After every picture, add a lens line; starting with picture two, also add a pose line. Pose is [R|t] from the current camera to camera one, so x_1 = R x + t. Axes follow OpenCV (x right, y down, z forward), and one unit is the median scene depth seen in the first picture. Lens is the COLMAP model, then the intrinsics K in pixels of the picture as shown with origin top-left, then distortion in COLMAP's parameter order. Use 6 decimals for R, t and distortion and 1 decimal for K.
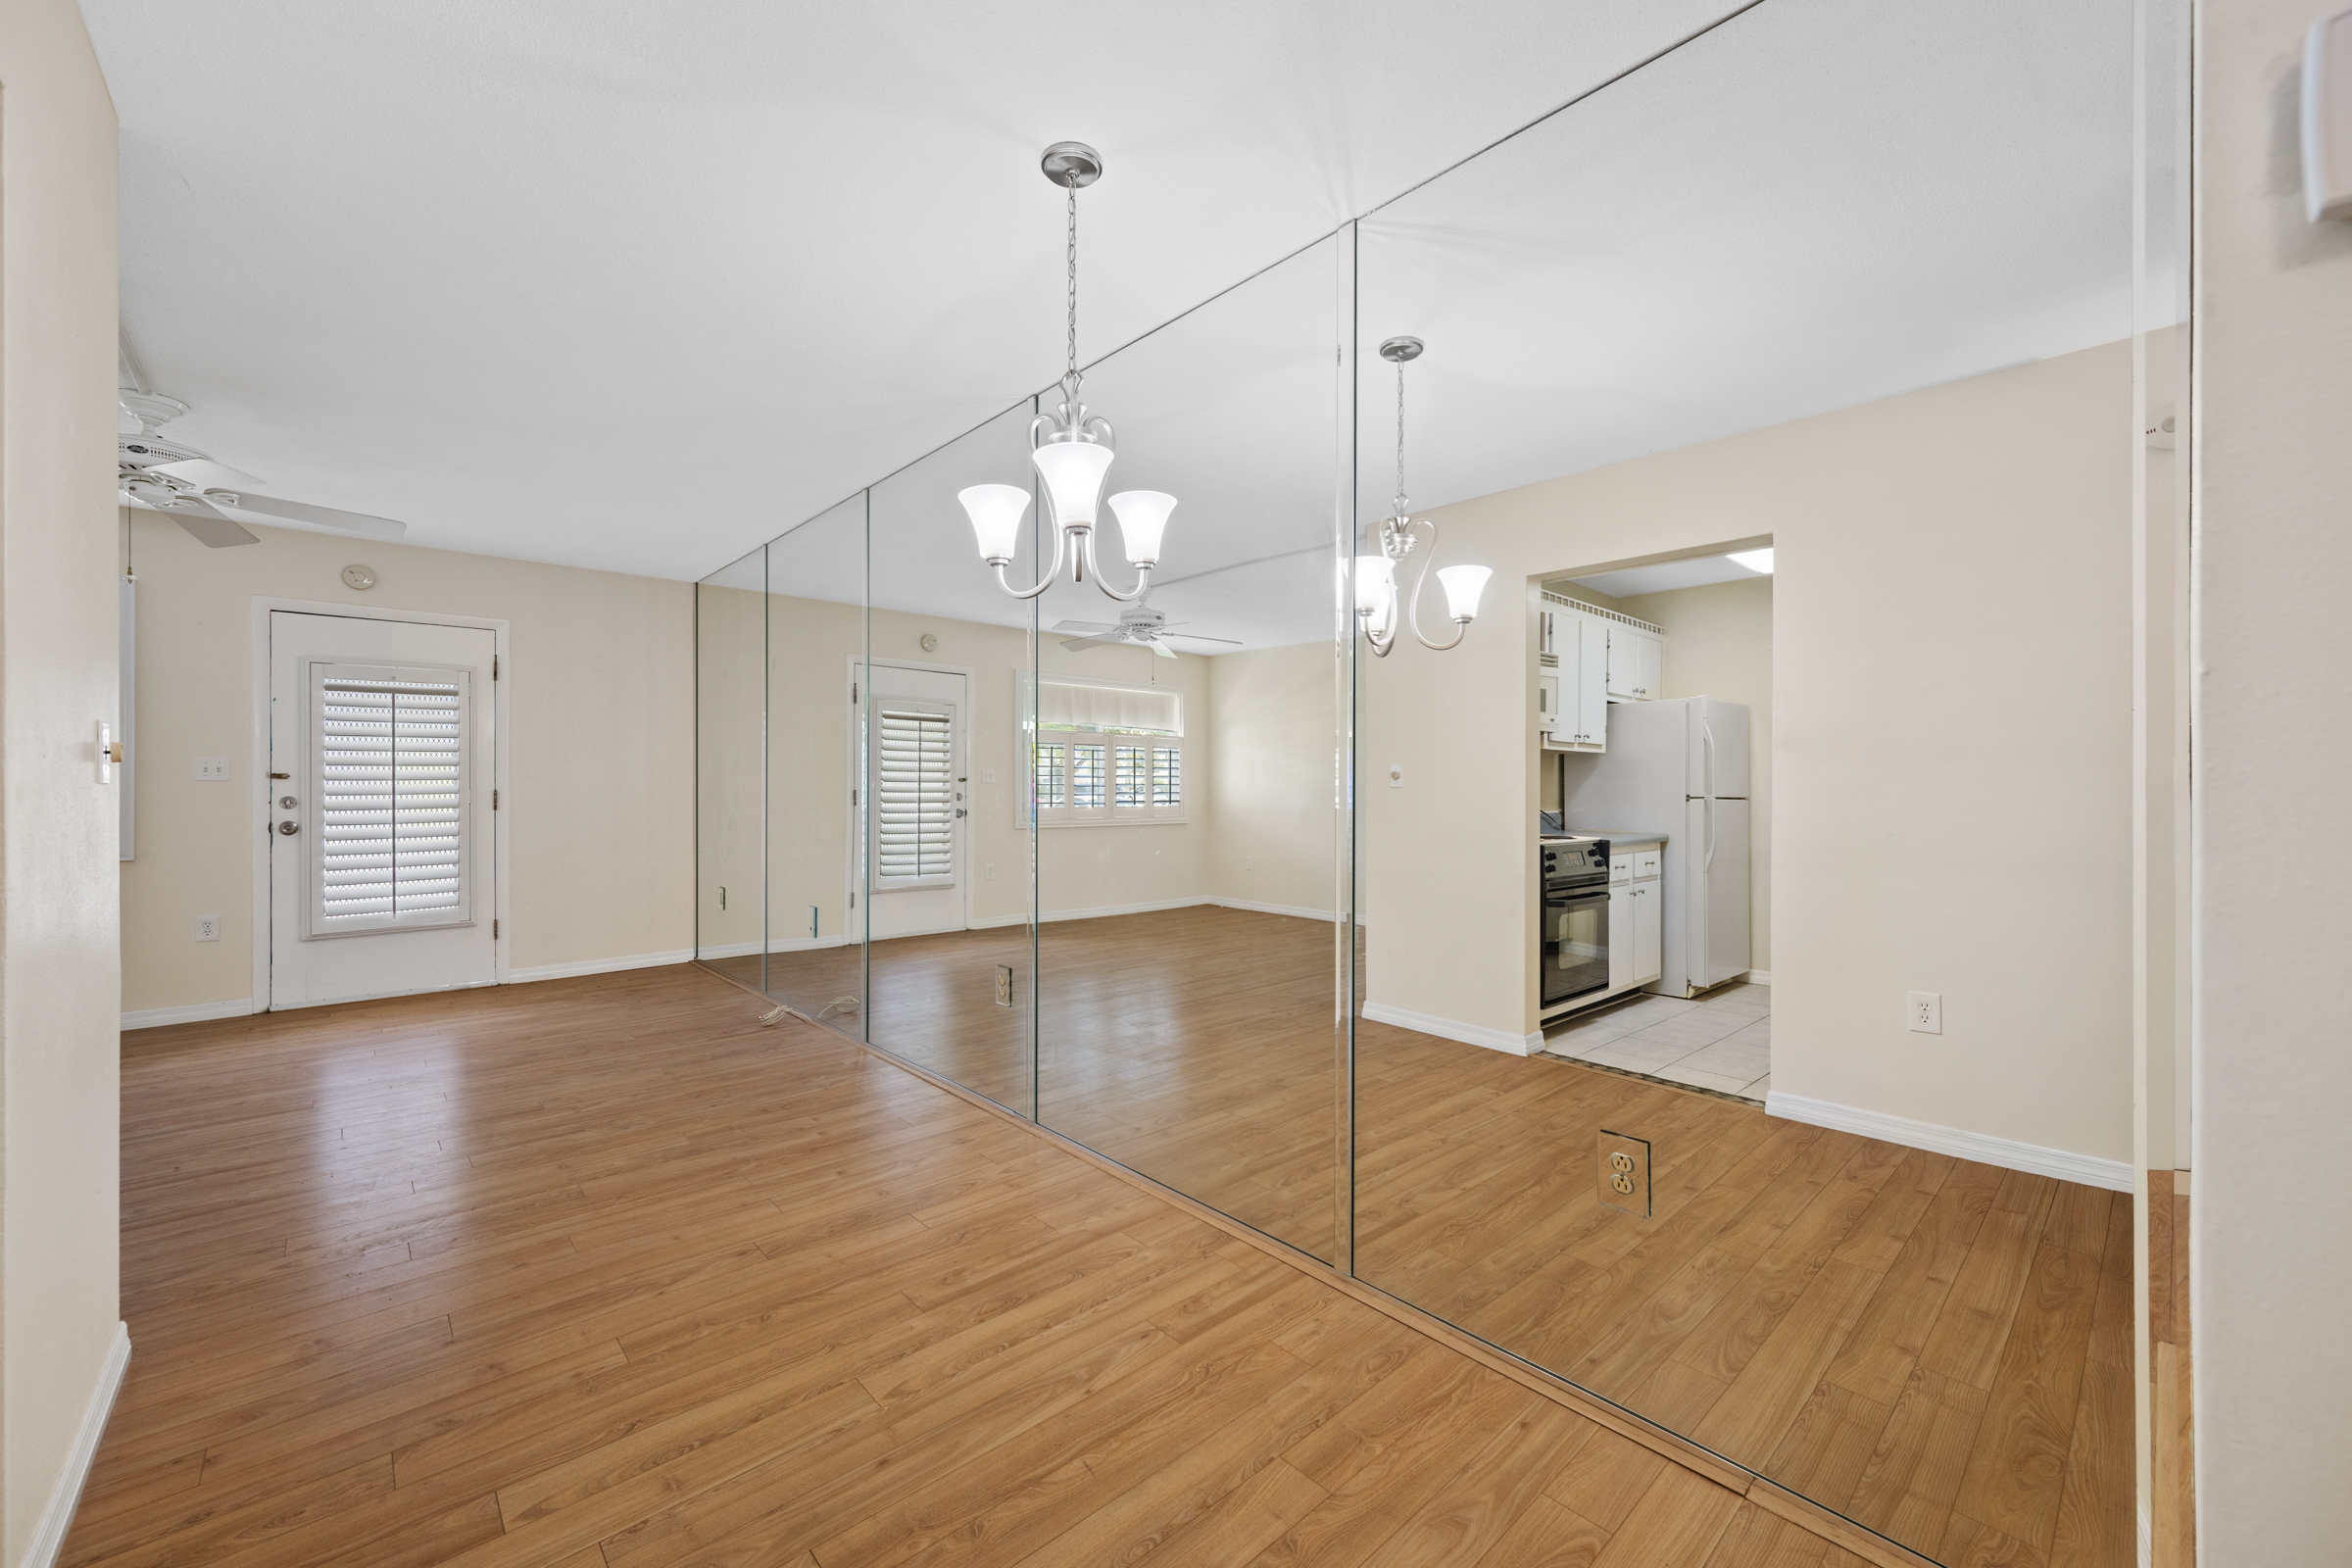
lens RADIAL K [[930.5, 0, 1185.6], [0, 930.5, 782.7], [0, 0, 1]] dist [-0.000512, 0.000140]
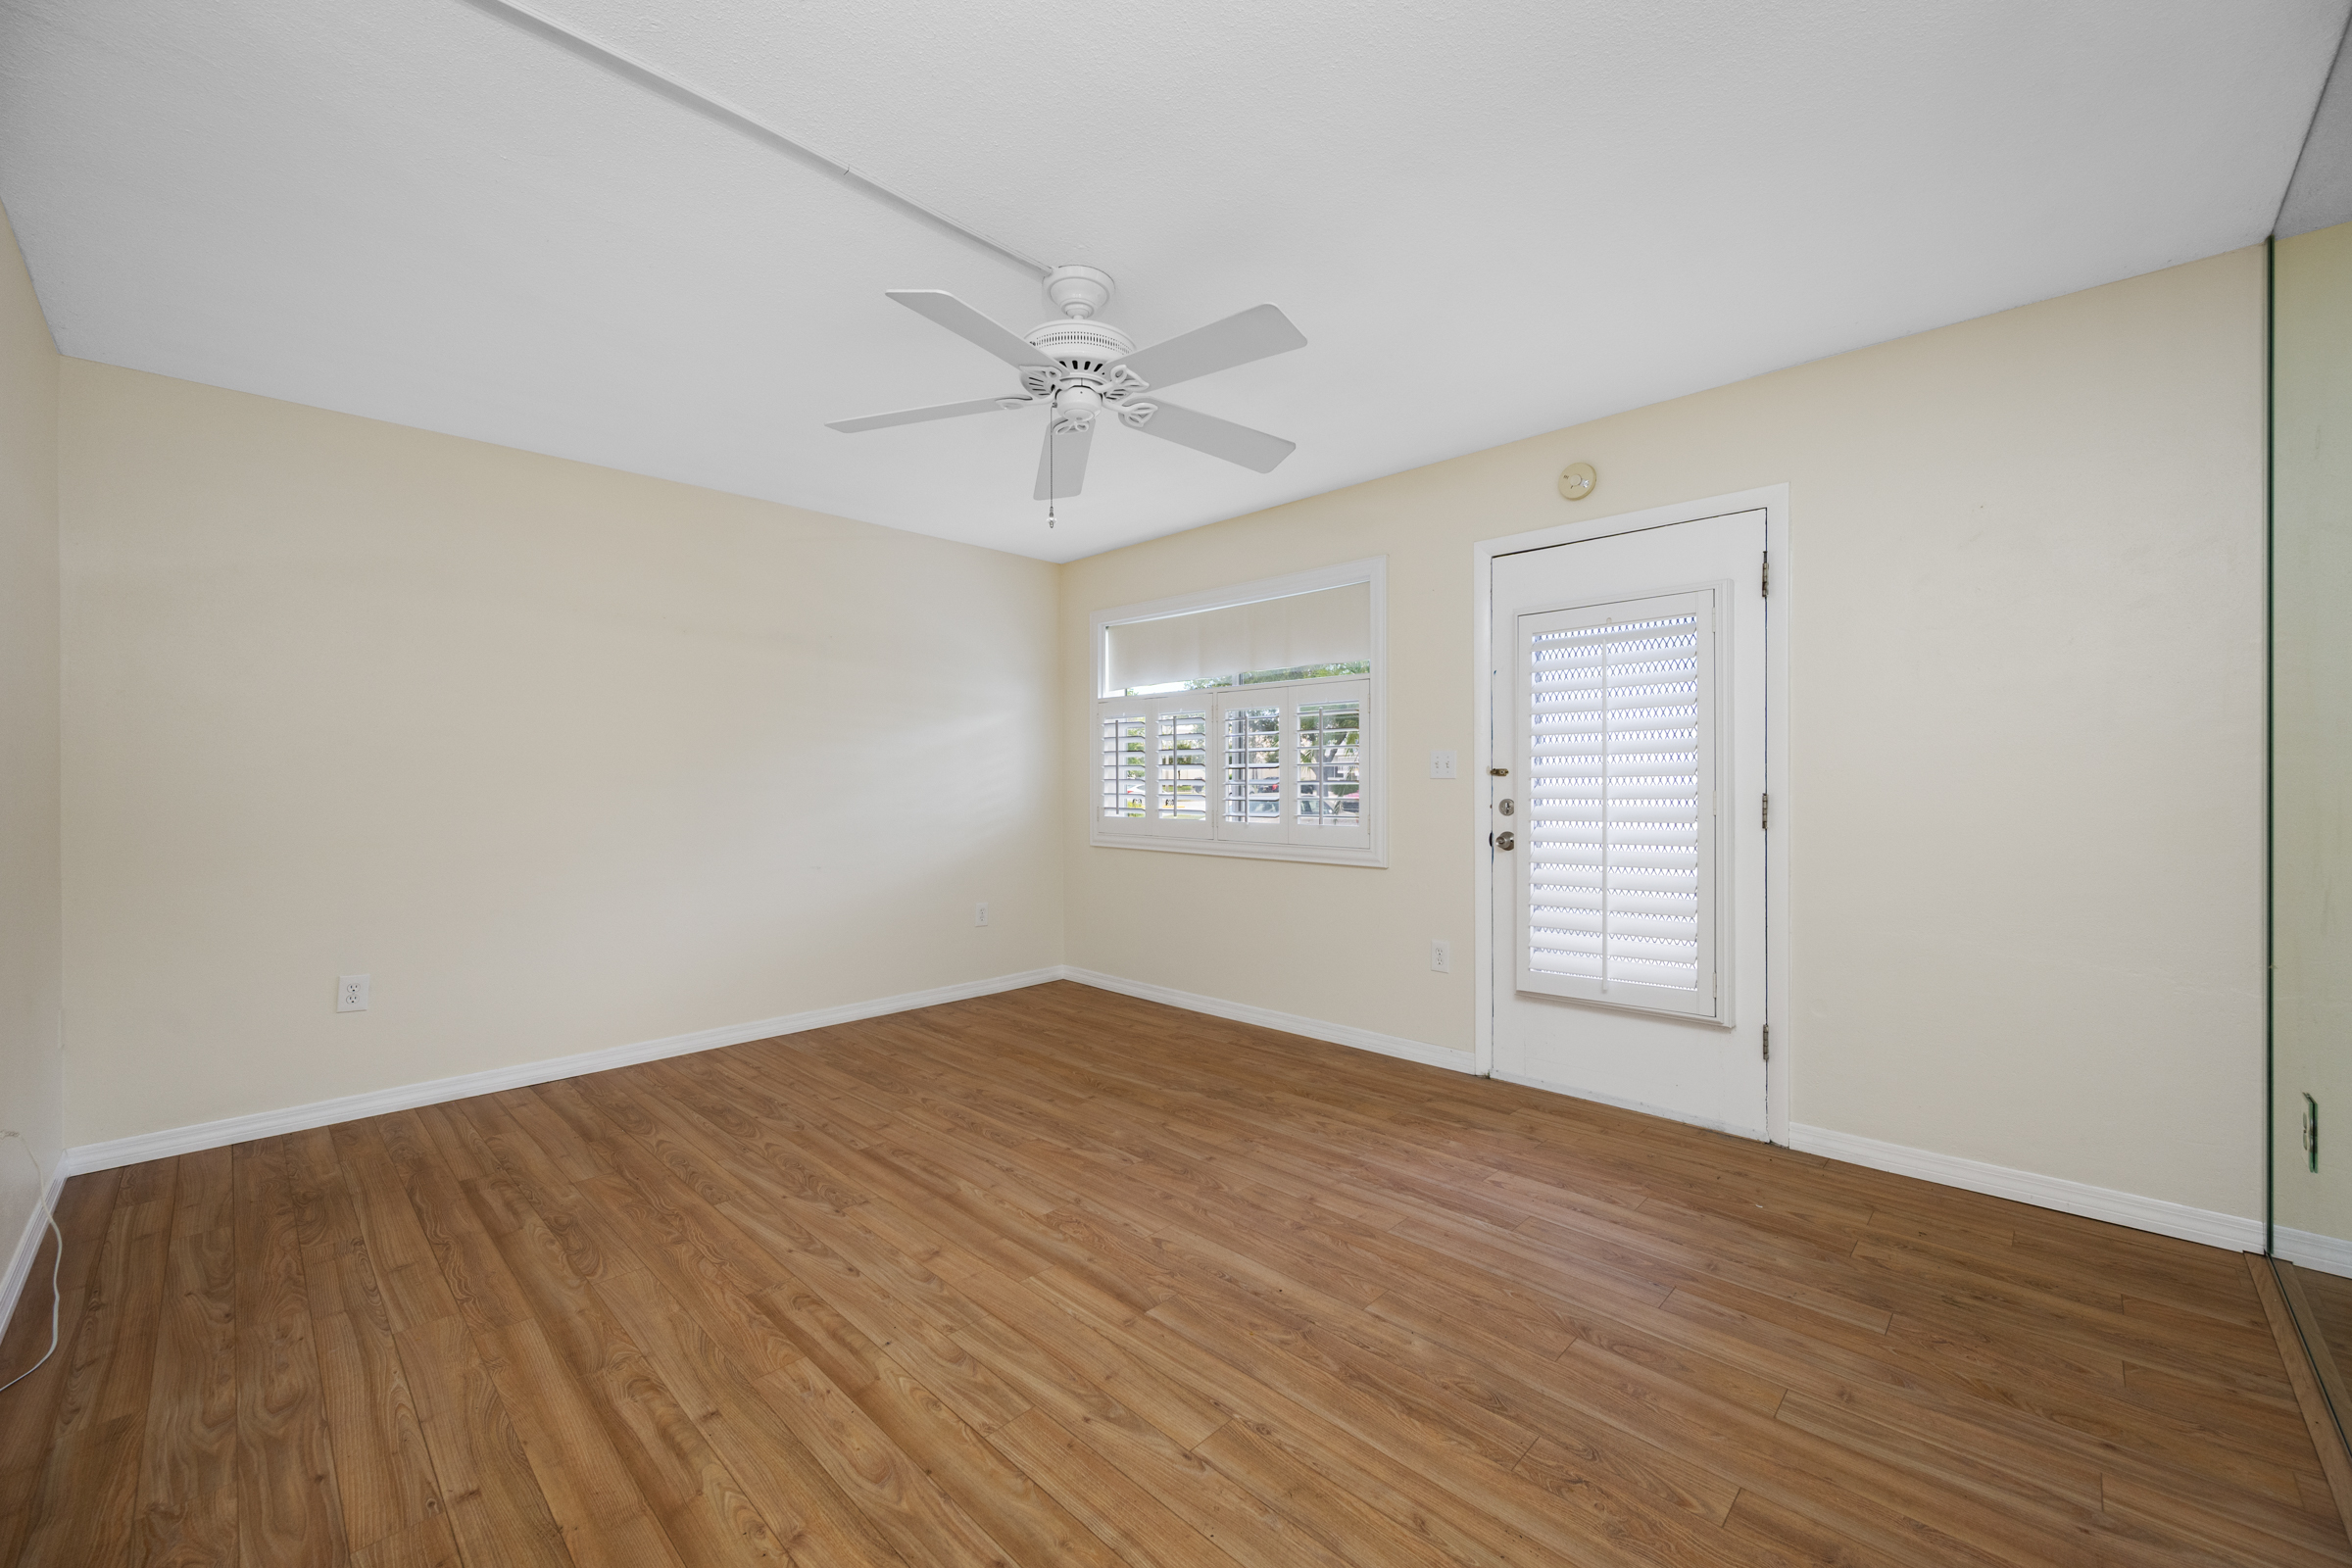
lens RADIAL K [[930.5, 0, 1185.6], [0, 930.5, 782.7], [0, 0, 1]] dist [-0.000512, 0.000140]
pose [[0.058333, 0.000051, -0.998297, -0.471787], [0.004081, 0.999992, 0.000290, 0.000435], [0.998289, -0.004091, 0.058333, 1.423274]]
